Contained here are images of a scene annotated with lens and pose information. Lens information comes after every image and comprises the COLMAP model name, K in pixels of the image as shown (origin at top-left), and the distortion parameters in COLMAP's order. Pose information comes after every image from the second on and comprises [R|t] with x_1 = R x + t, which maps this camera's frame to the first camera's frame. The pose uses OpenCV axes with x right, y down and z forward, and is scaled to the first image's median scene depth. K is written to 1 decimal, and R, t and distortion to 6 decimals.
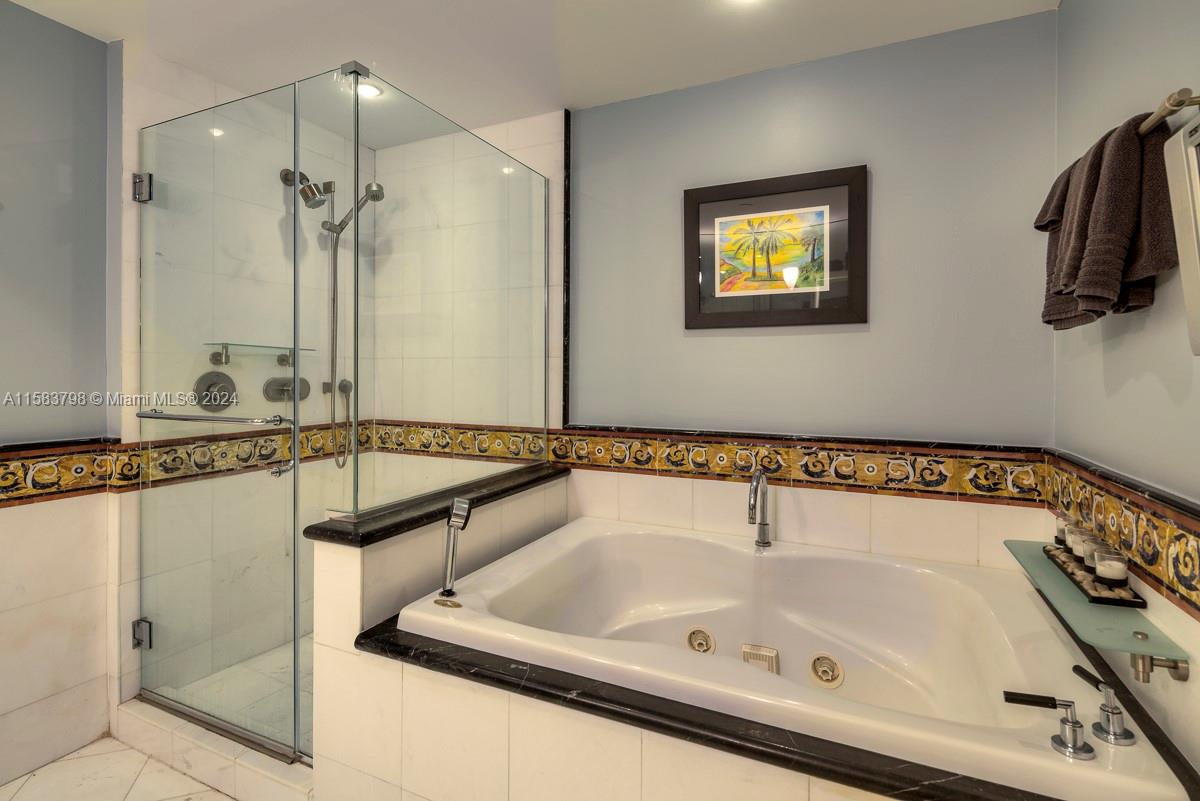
lens RADIAL K [[581.5, 0, 596.3], [0, 581.5, 382.3], [0, 0, 1]] dist [-0.000123, -0.001624]
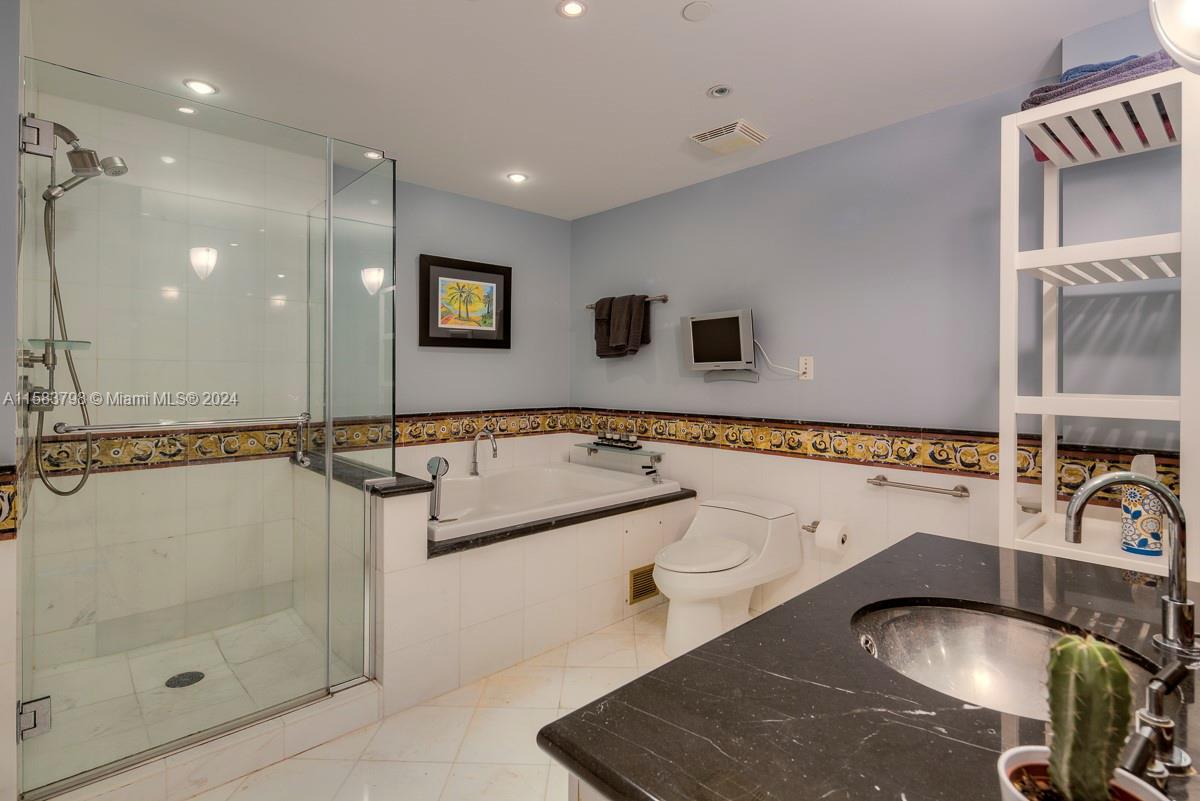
lens RADIAL K [[581.5, 0, 581.9], [0, 581.5, 373.3], [0, 0, 1]] dist [-0.000123, -0.001624]
pose [[0.384084, -0.003467, 0.923291, -1.125747], [0.013399, 0.999909, -0.001819, -0.013617], [-0.923201, 0.013070, 0.384096, 0.040940]]
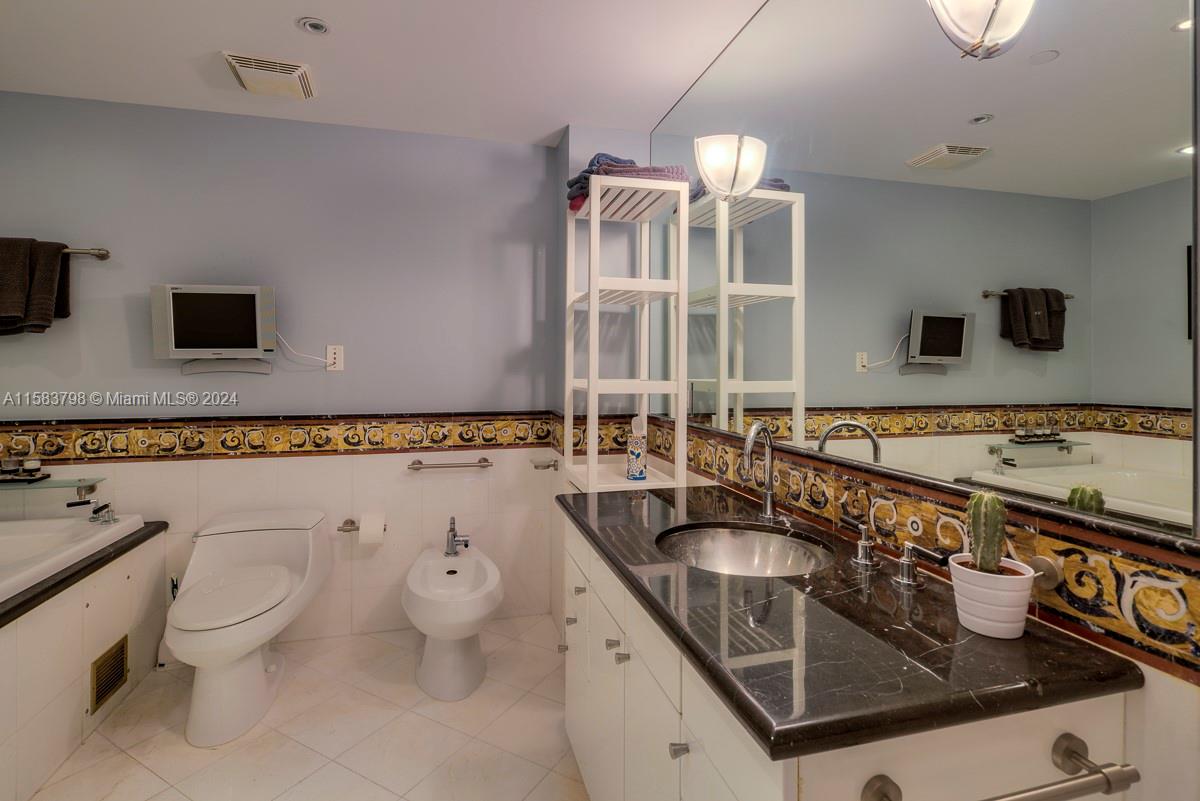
lens RADIAL K [[581.5, 0, 604.0], [0, 581.5, 365.0], [0, 0, 1]] dist [-0.000123, -0.001624]
pose [[-0.654210, -0.008229, 0.756268, -1.012966], [0.002666, 0.999909, 0.013187, -0.020647], [-0.756308, 0.010643, -0.654129, 0.451623]]
